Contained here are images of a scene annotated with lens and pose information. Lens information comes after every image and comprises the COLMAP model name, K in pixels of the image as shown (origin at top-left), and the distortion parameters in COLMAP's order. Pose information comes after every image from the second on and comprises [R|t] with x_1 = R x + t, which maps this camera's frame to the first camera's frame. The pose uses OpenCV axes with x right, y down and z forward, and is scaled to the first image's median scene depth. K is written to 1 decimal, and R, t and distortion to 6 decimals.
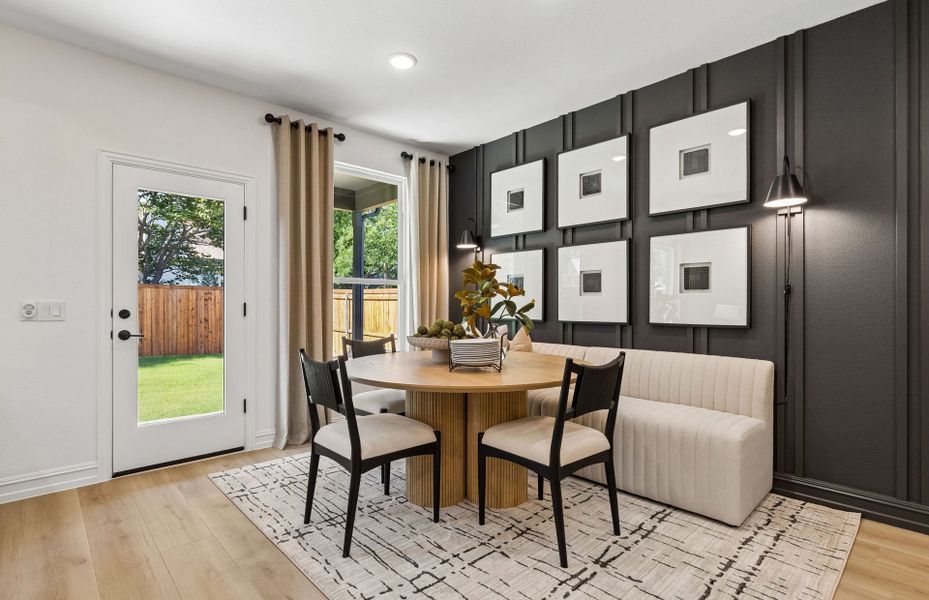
lens RADIAL K [[446.3, 0, 469.4], [0, 446.3, 304.2], [0, 0, 1]] dist [0.009210, 0.000477]
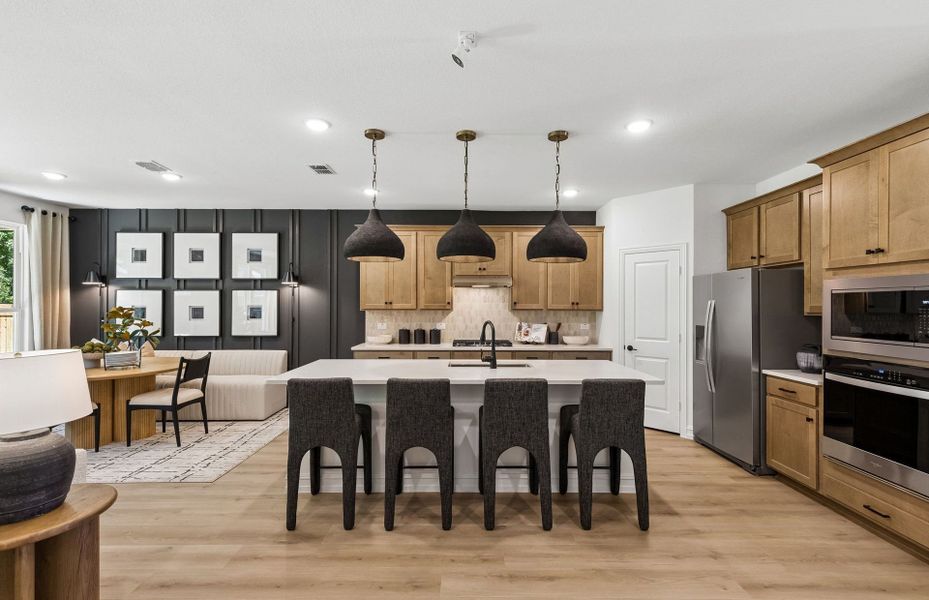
lens RADIAL K [[419.0, 0, 462.7], [0, 419.0, 304.4], [0, 0, 1]] dist [0.009817, -0.001517]
pose [[0.689476, 0.000948, 0.724308, -0.227979], [-0.003107, 0.999994, 0.001648, -0.102383], [-0.724302, -0.003387, 0.689475, -1.002752]]
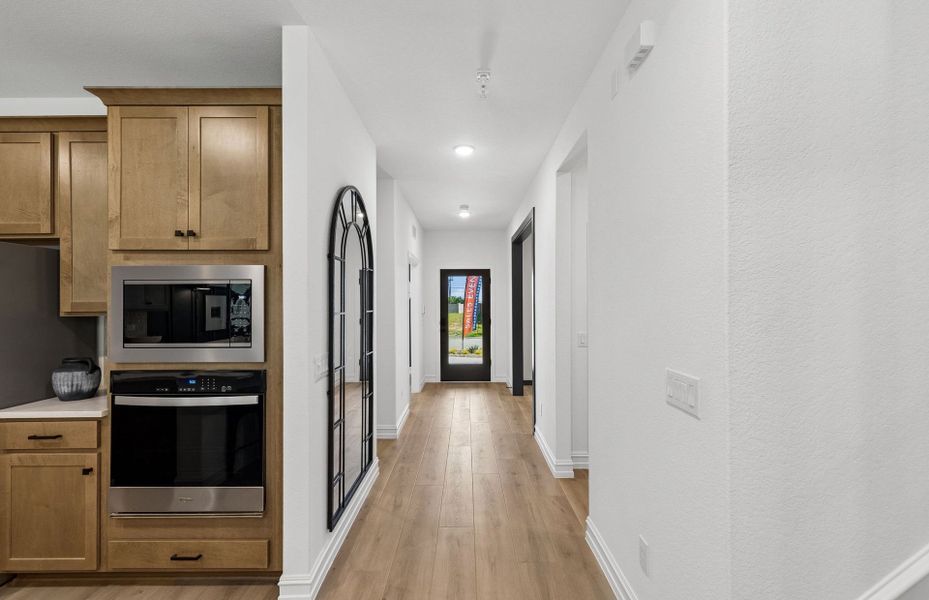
lens RADIAL K [[419.0, 0, 469.4], [0, 419.0, 298.2], [0, 0, 1]] dist [0.009817, -0.001517]
pose [[-0.719558, 0.005259, 0.694412, 0.158561], [0.002125, 0.999983, -0.005371, -0.101676], [-0.694429, -0.002389, -0.719558, -0.845725]]
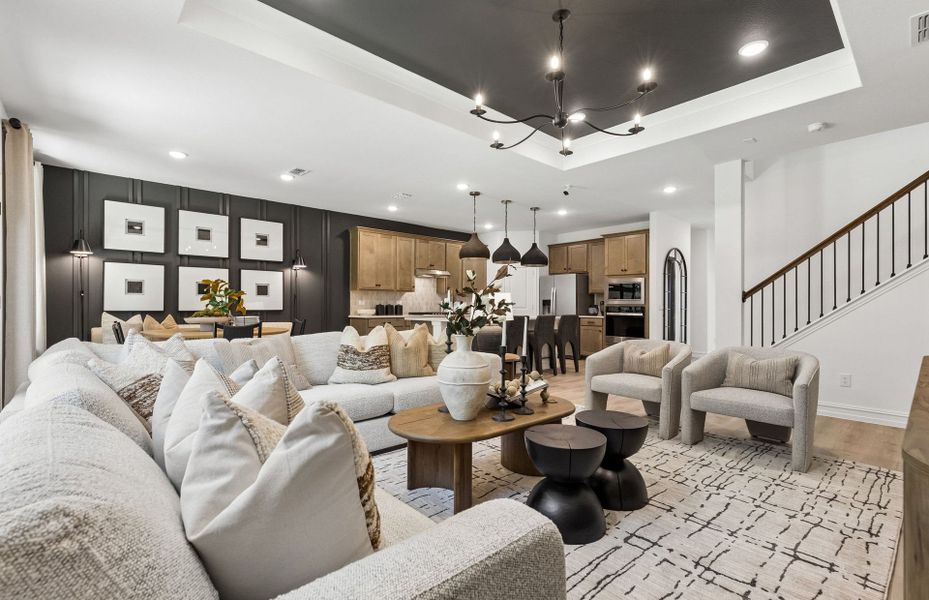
lens RADIAL K [[419.0, 0, 468.1], [0, 419.0, 303.2], [0, 0, 1]] dist [0.009817, -0.001517]
pose [[0.026830, 0.001859, 0.999638, -1.640845], [-0.007983, 0.999967, -0.001645, 0.004110], [-0.999608, -0.007936, 0.026844, -0.130255]]
